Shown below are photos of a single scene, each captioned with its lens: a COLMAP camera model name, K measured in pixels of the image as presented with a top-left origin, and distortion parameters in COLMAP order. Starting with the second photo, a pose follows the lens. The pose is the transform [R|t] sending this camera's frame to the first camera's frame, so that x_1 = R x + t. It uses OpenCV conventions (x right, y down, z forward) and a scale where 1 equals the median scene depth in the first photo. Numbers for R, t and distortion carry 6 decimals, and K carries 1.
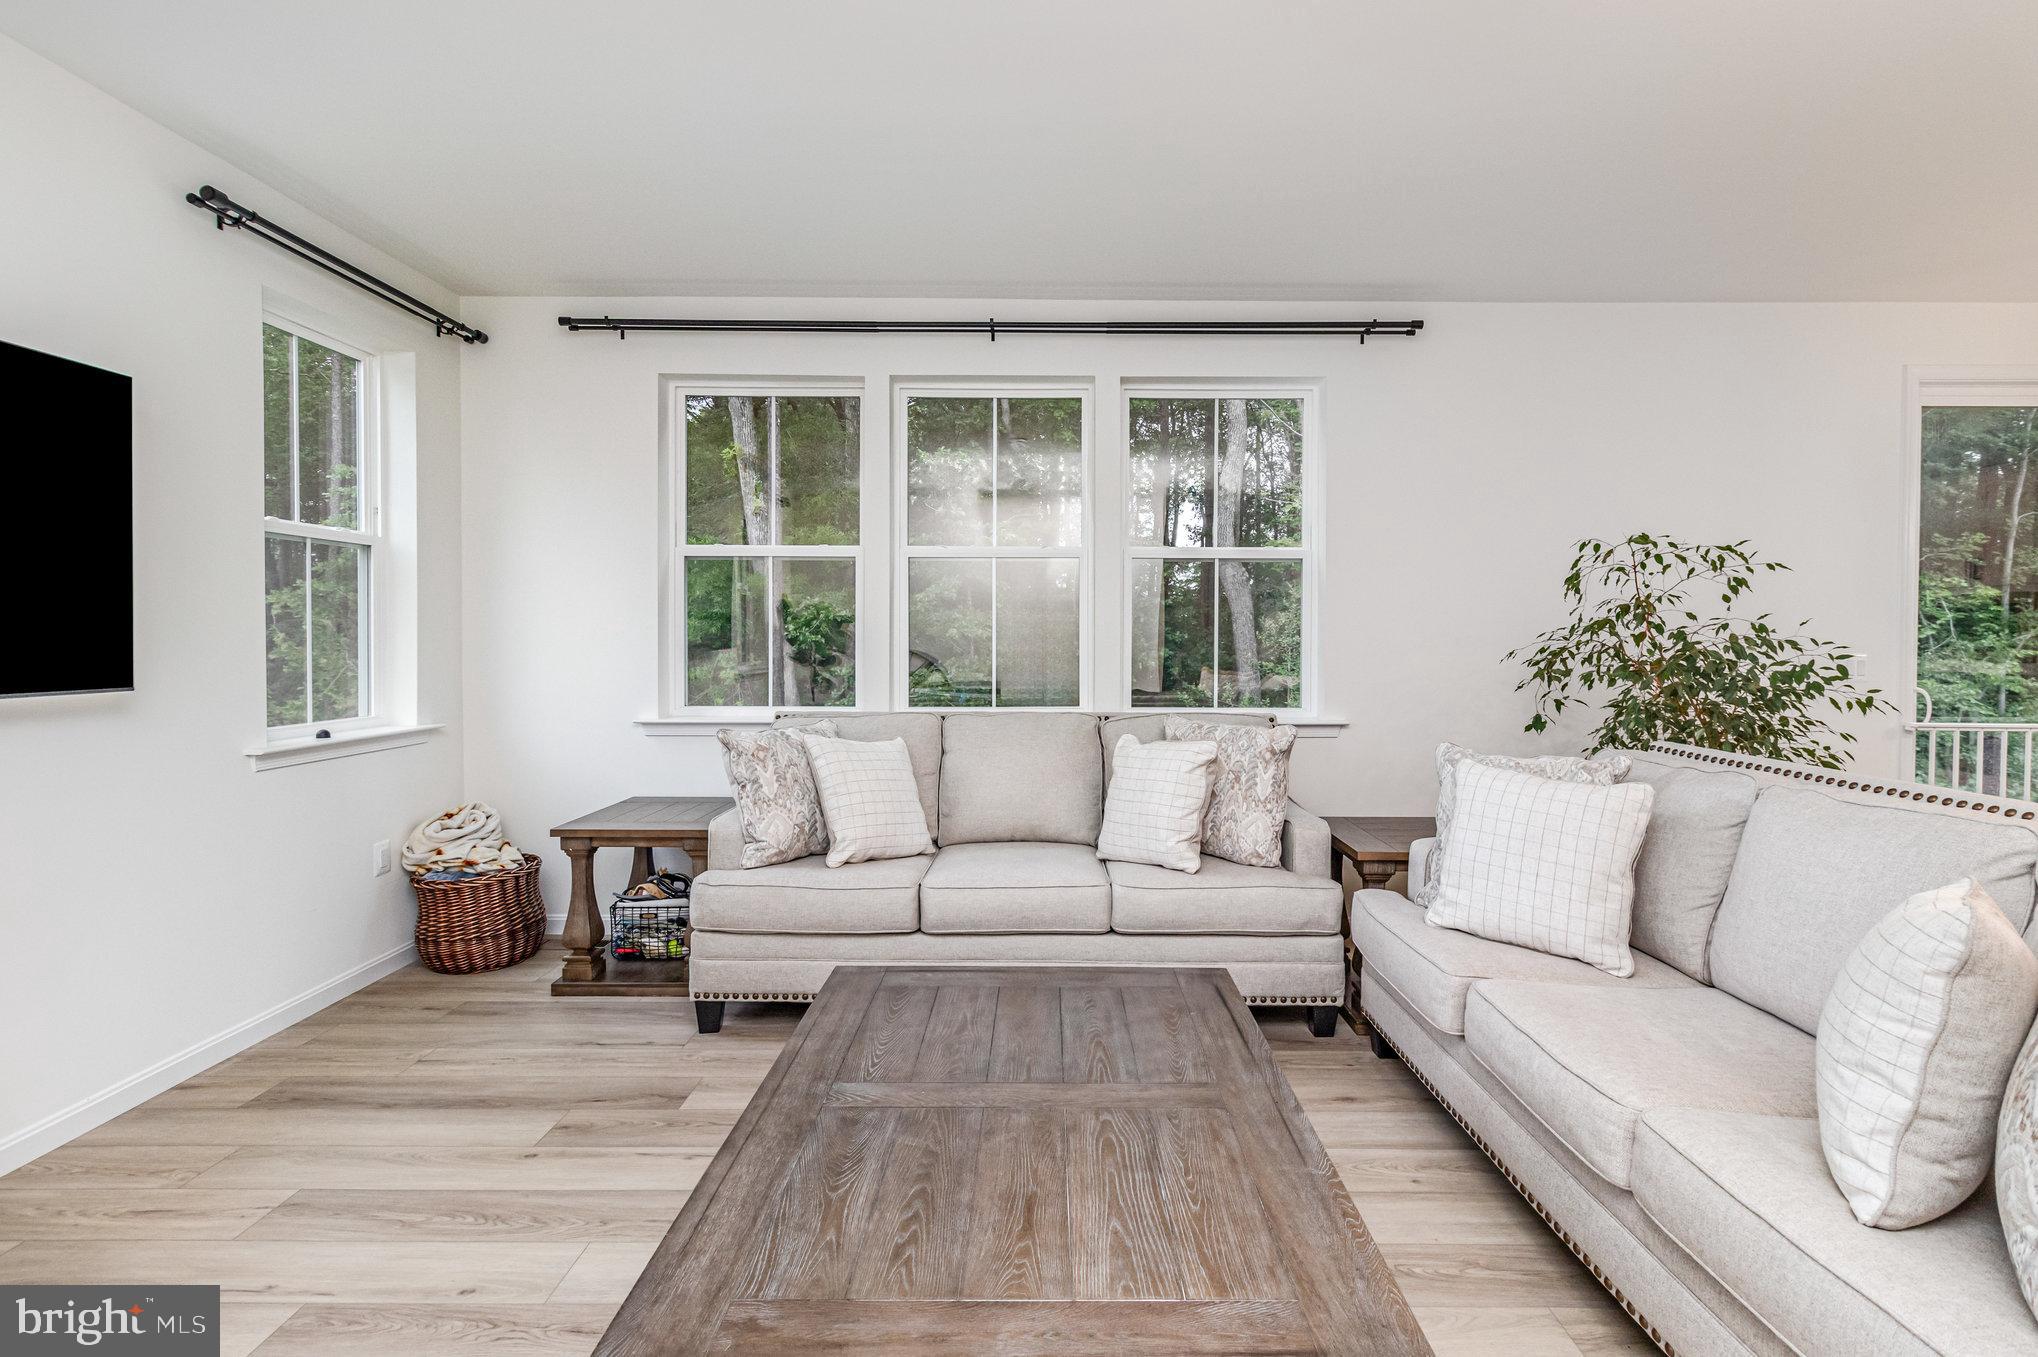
lens RADIAL K [[973.4, 0, 1023.6], [0, 973.4, 651.8], [0, 0, 1]] dist [0.008098, -0.001964]
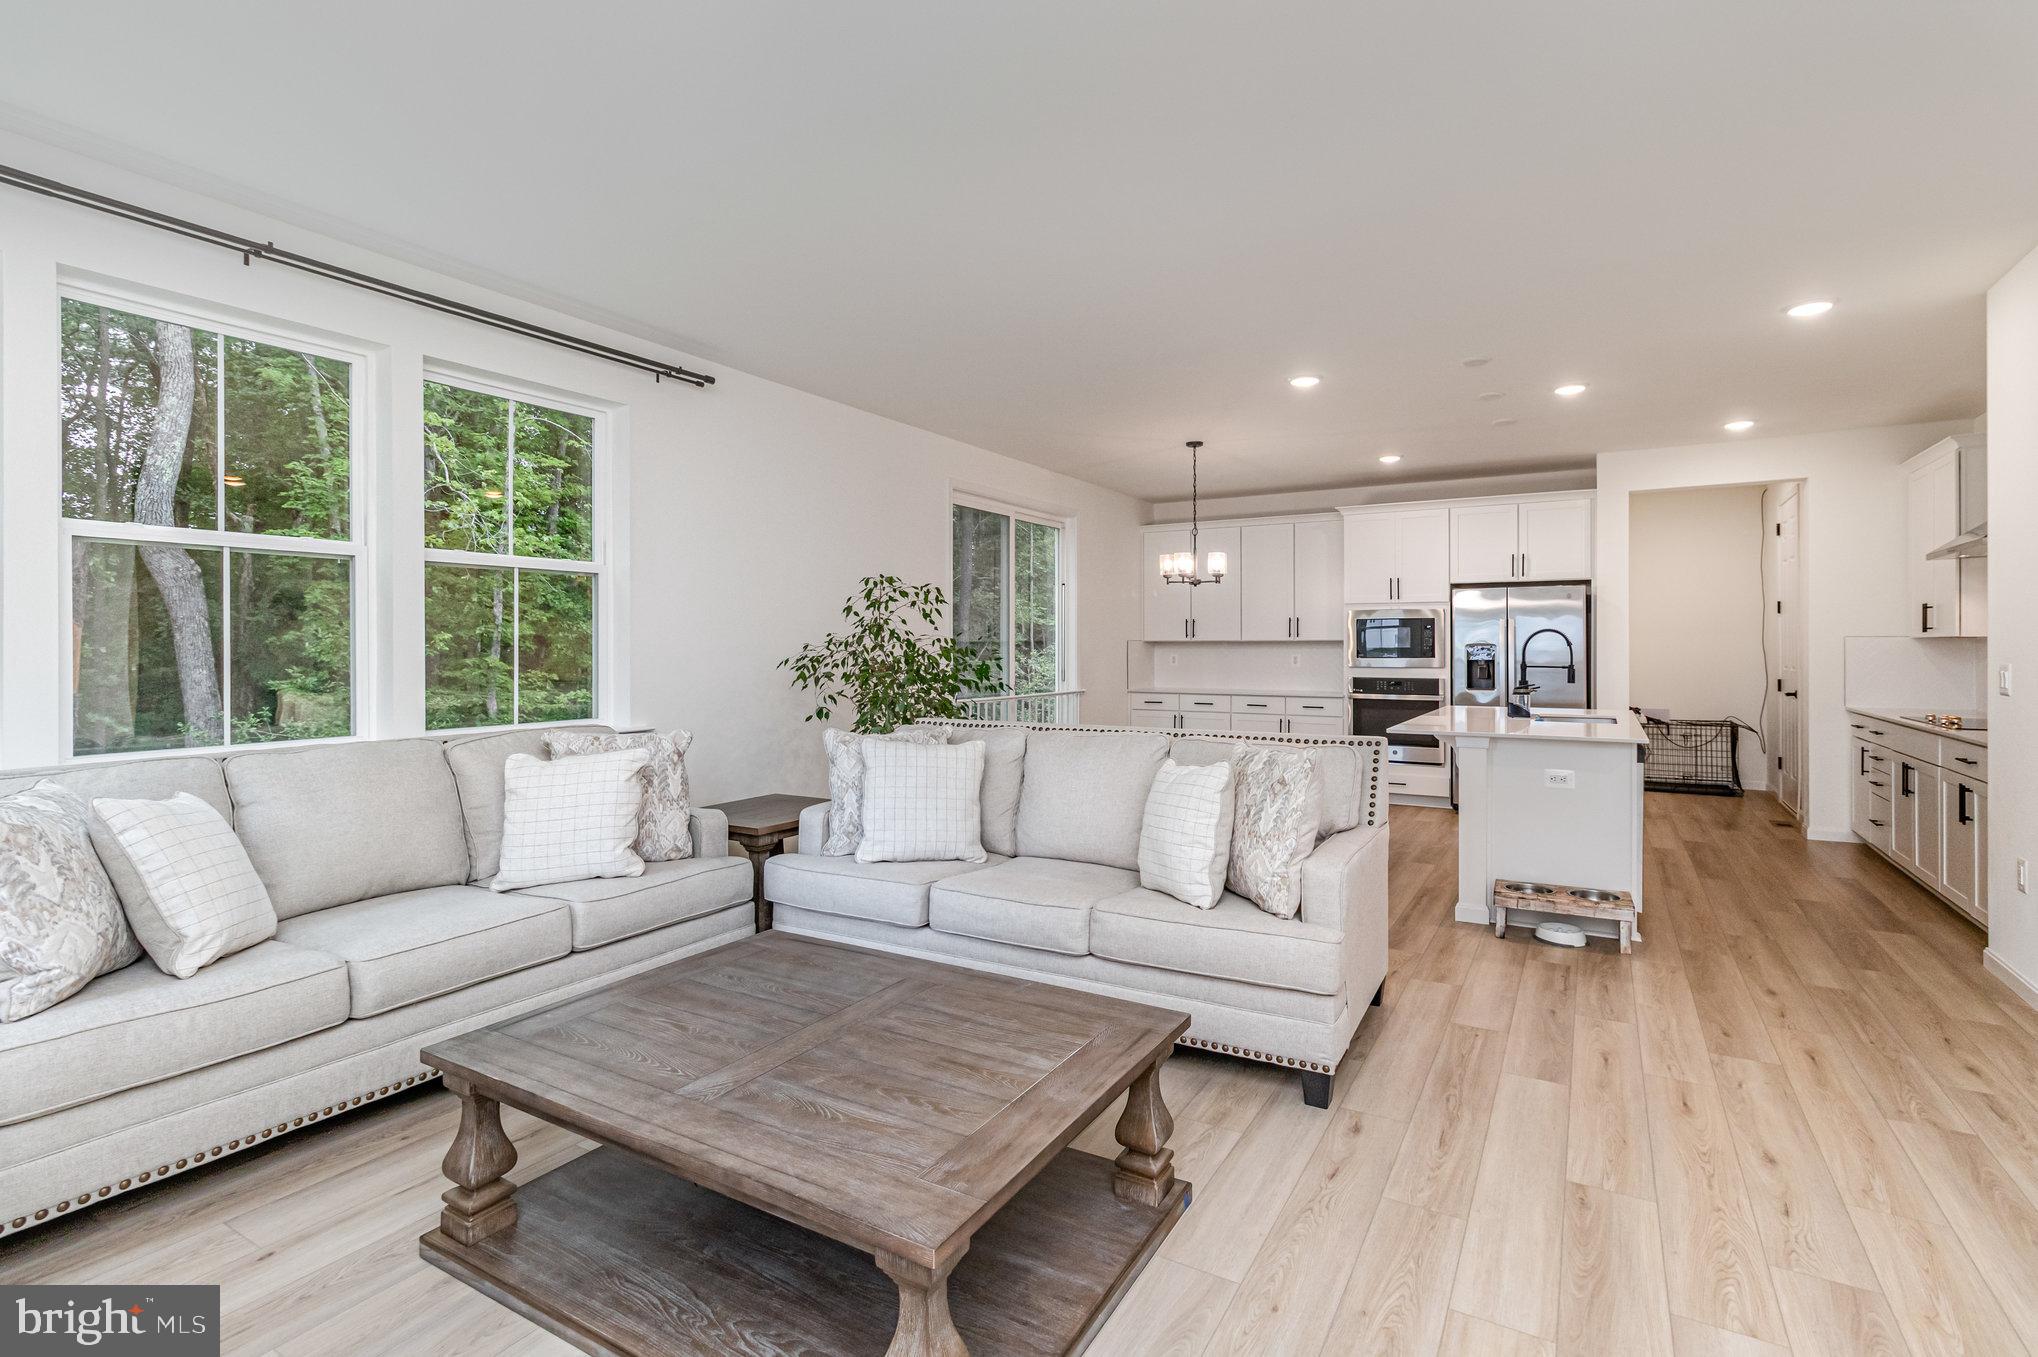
lens RADIAL K [[973.4, 0, 1085.5], [0, 973.4, 649.3], [0, 0, 1]] dist [0.008098, -0.001964]
pose [[0.470082, -0.007744, 0.882589, -0.497741], [0.017853, 0.999840, -0.000736, -0.006292], [-0.882442, 0.016103, 0.470145, 0.075161]]
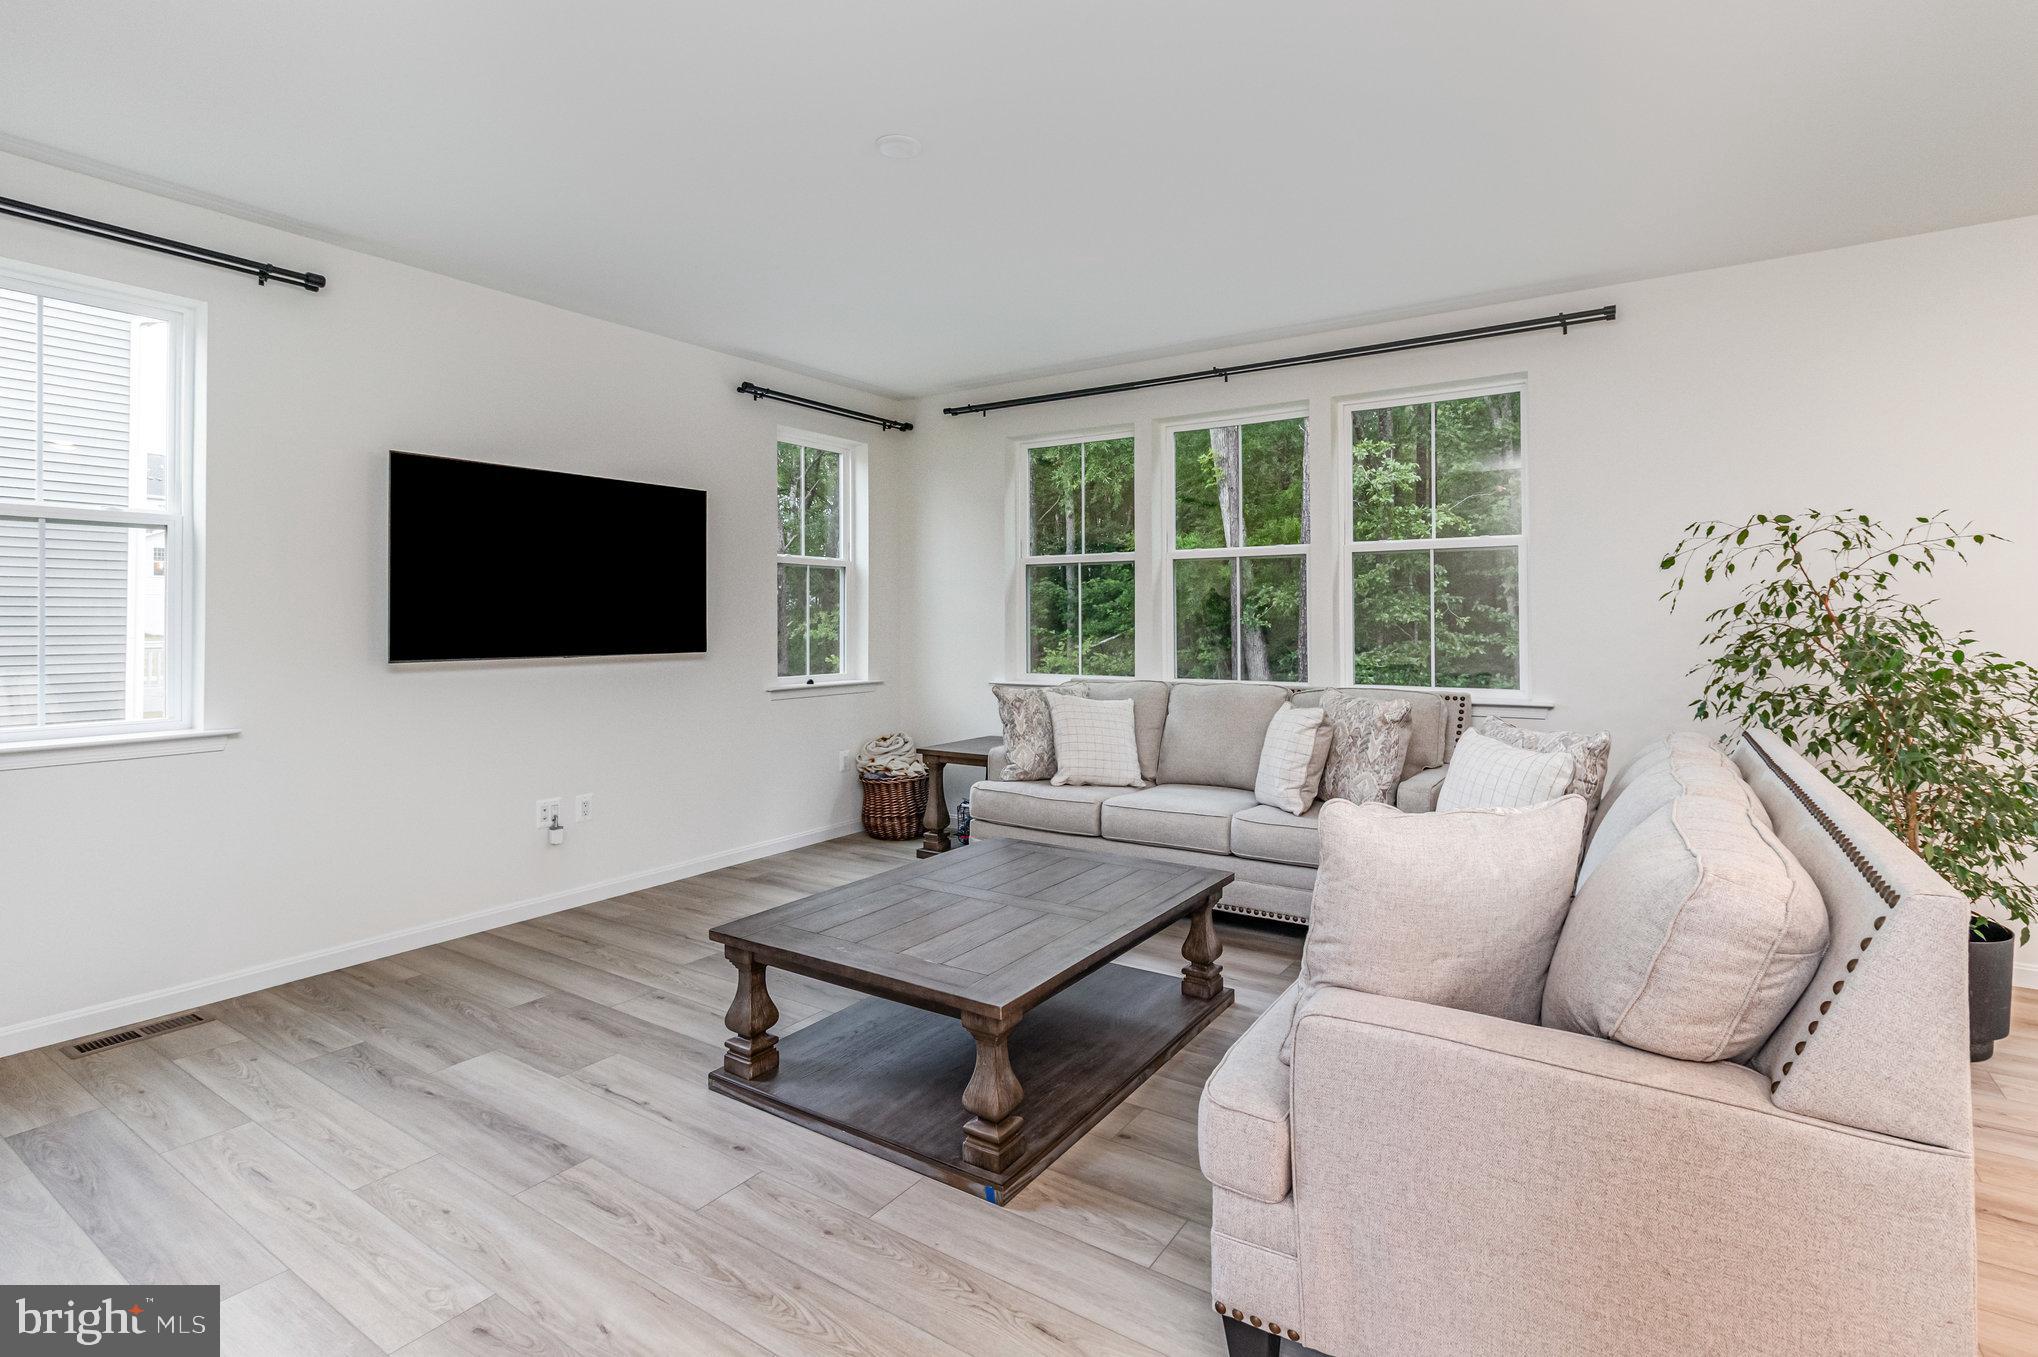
lens RADIAL K [[973.4, 0, 997.8], [0, 973.4, 609.7], [0, 0, 1]] dist [0.008098, -0.001964]
pose [[0.824342, -0.010888, -0.565987, 0.531953], [-0.005123, 0.999631, -0.026692, 0.004026], [0.566069, 0.024902, 0.823982, -0.213956]]
